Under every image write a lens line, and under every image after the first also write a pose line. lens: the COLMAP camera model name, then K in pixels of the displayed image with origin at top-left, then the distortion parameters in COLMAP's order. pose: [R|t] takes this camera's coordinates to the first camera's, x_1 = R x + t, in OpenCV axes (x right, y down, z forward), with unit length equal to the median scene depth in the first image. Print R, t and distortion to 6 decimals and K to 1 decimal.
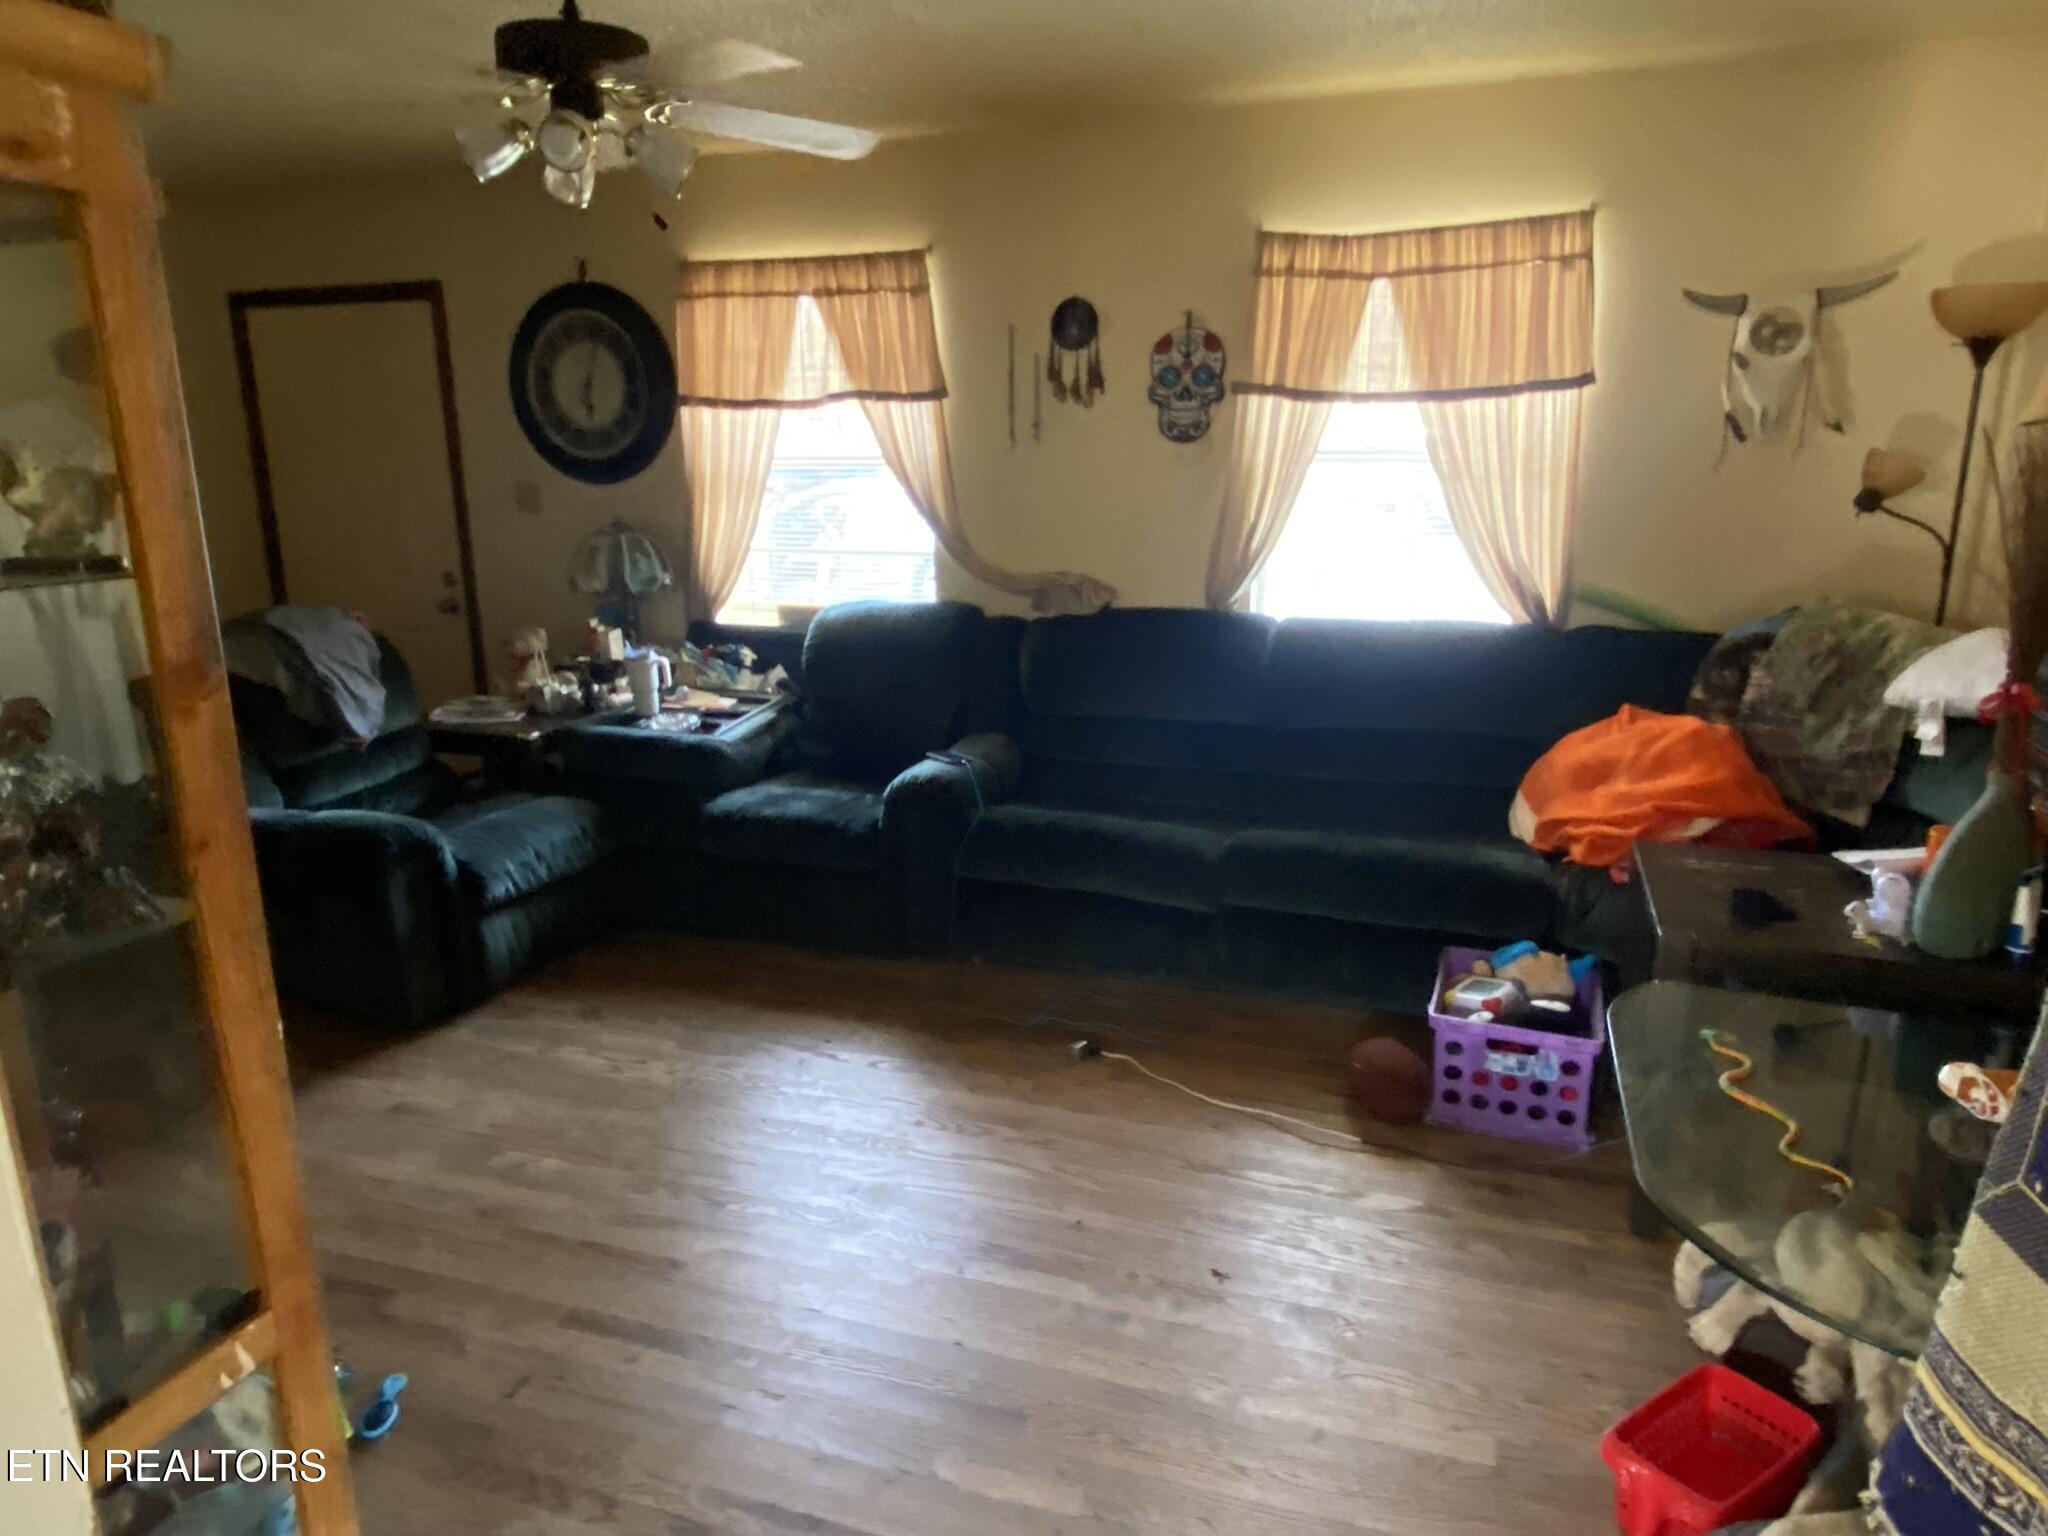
lens RADIAL K [[1269.7, 0, 1020.2], [0, 1269.7, 787.8], [0, 0, 1]] dist [-0.000294, -0.004398]
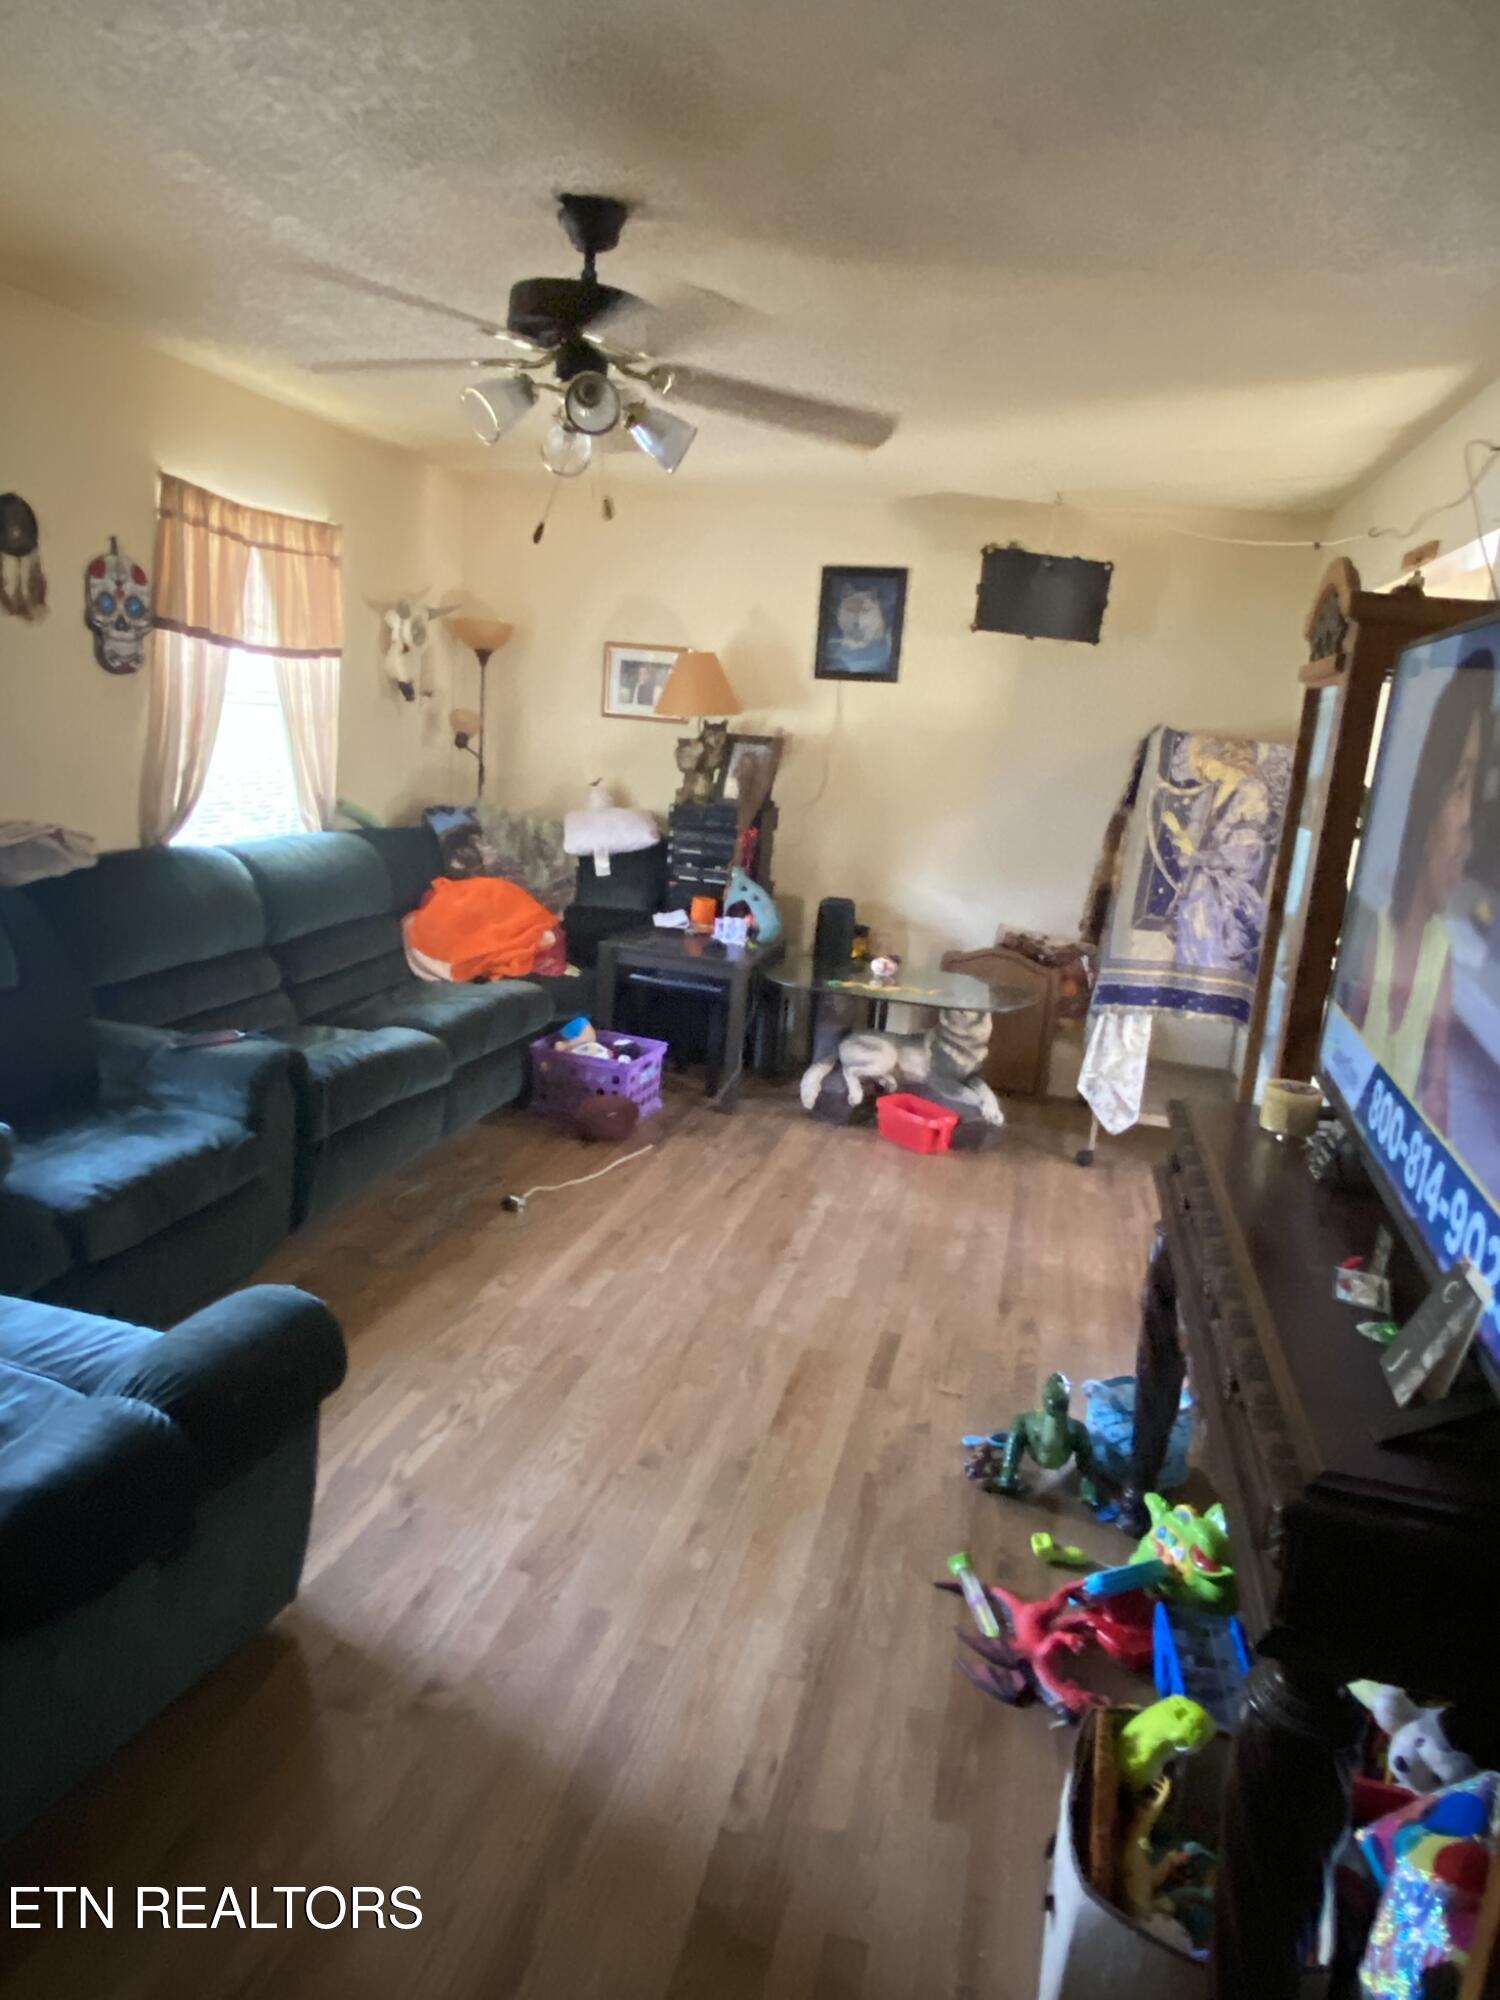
lens RADIAL K [[1239.9, 0, 744.7], [0, 1239.9, 983.7], [0, 0, 1]] dist [-0.000294, -0.004398]
pose [[-0.074760, -0.204408, 0.976027, -0.904400], [0.168882, 0.962032, 0.214413, -0.177286], [-0.982797, 0.180863, -0.037401, 0.647502]]
